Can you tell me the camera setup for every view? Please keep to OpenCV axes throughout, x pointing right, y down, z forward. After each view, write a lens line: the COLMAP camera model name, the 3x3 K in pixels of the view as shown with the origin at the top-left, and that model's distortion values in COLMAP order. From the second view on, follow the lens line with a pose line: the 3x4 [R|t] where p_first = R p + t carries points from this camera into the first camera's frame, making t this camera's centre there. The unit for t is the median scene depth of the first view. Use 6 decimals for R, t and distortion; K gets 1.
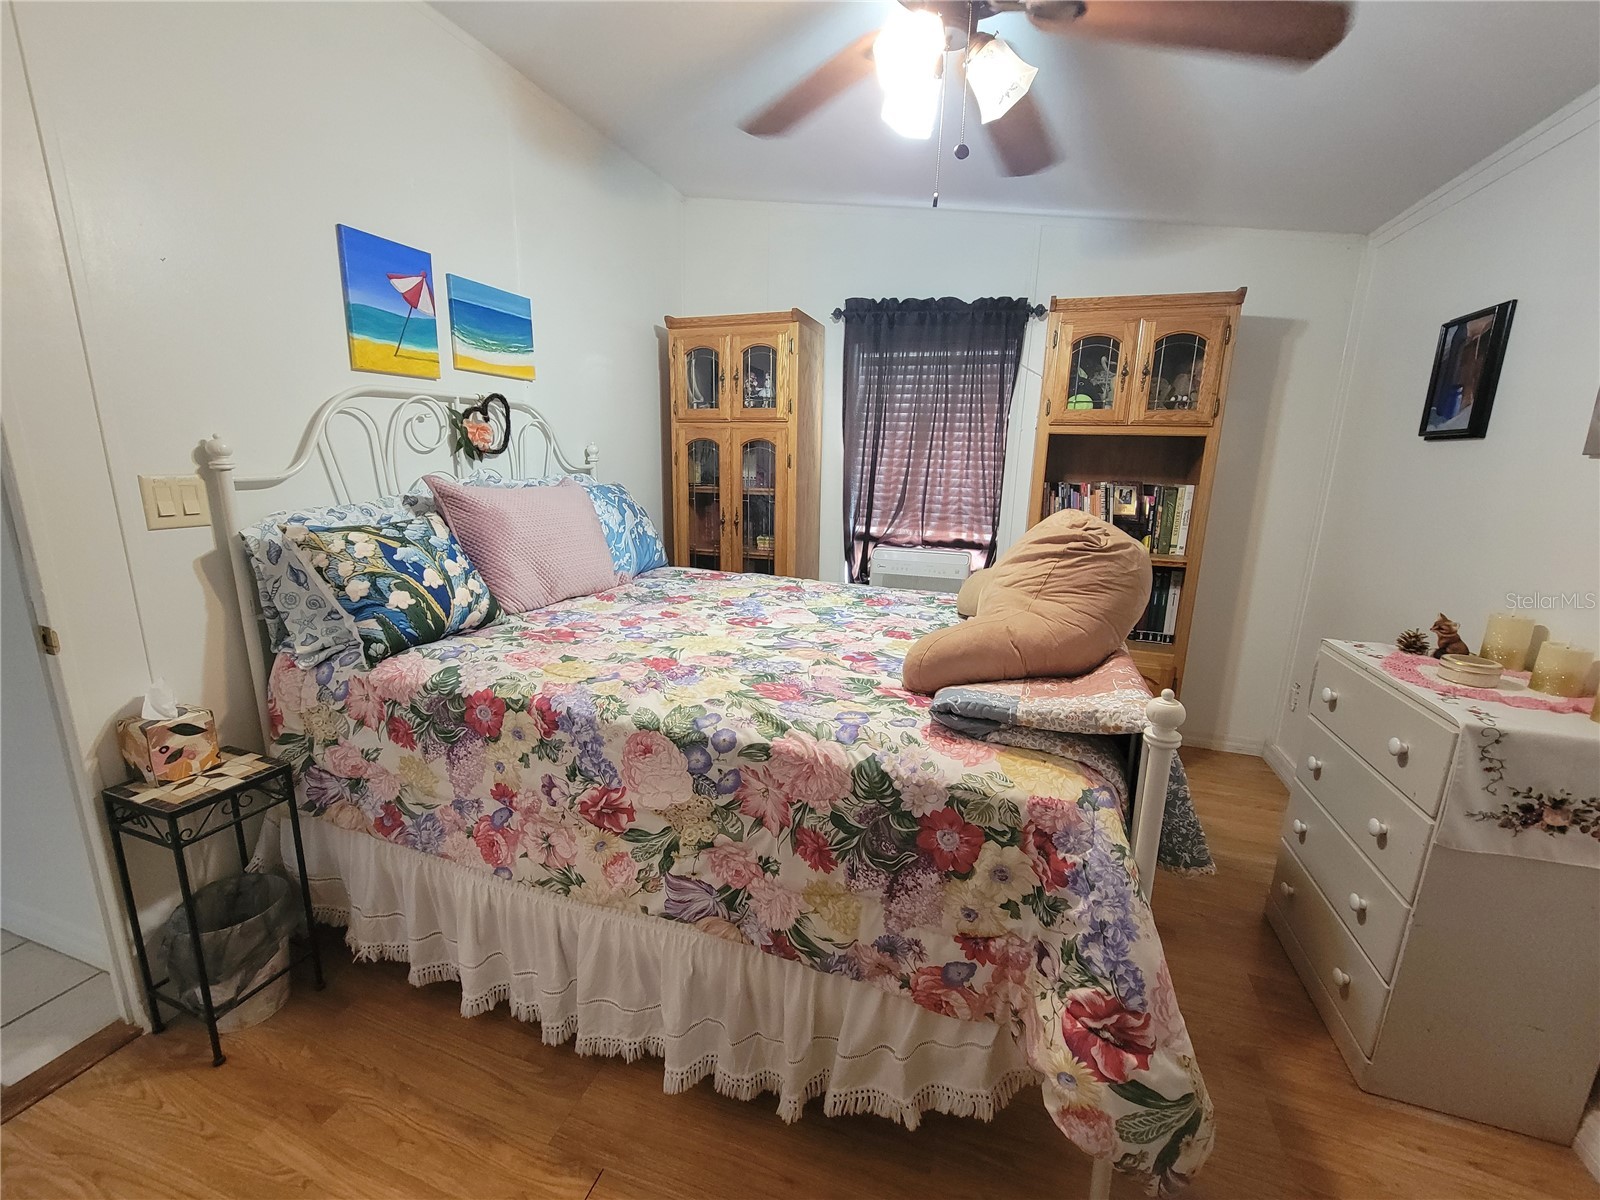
lens RADIAL K [[656.3, 0, 791.3], [0, 656.3, 597.0], [0, 0, 1]] dist [-0.003281, 0.001930]
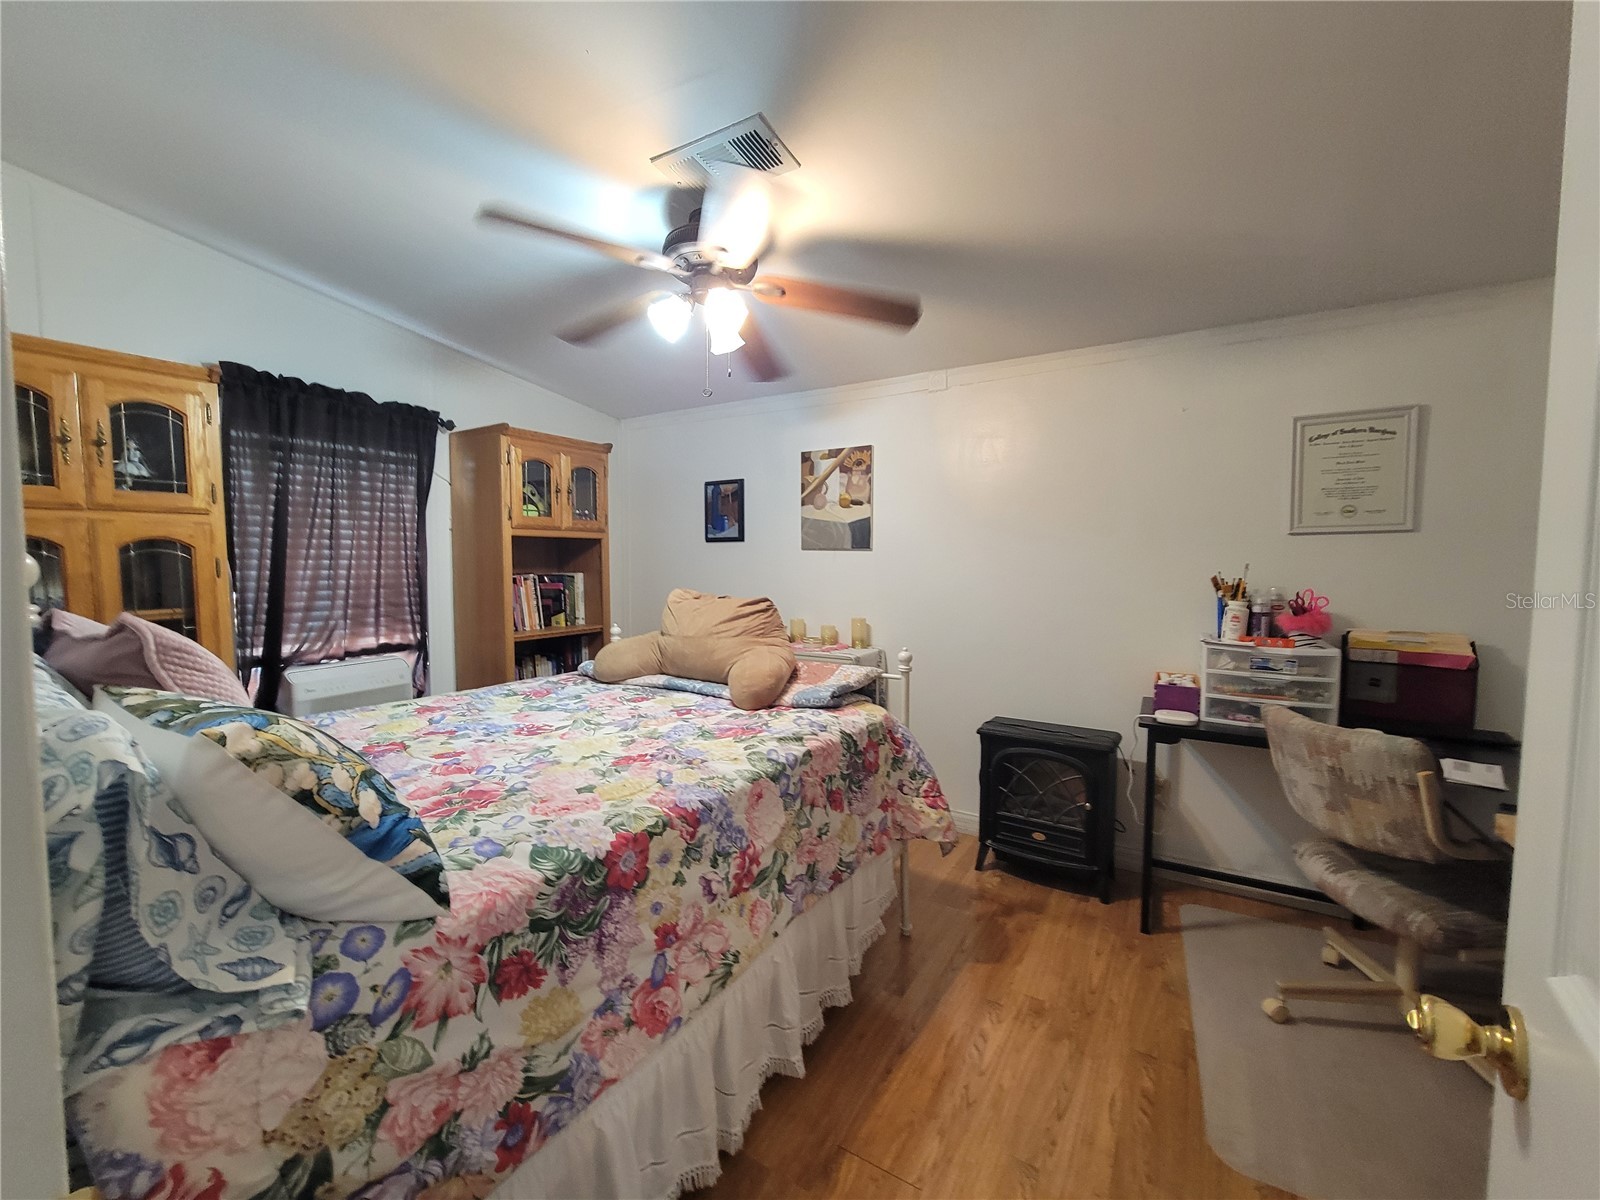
lens RADIAL K [[656.3, 0, 791.3], [0, 656.3, 597.0], [0, 0, 1]] dist [-0.003281, 0.001930]
pose [[0.218485, -0.081894, 0.972398, -1.114976], [0.217255, 0.975545, 0.033345, -0.126501], [-0.951349, 0.203973, 0.230934, 0.487690]]
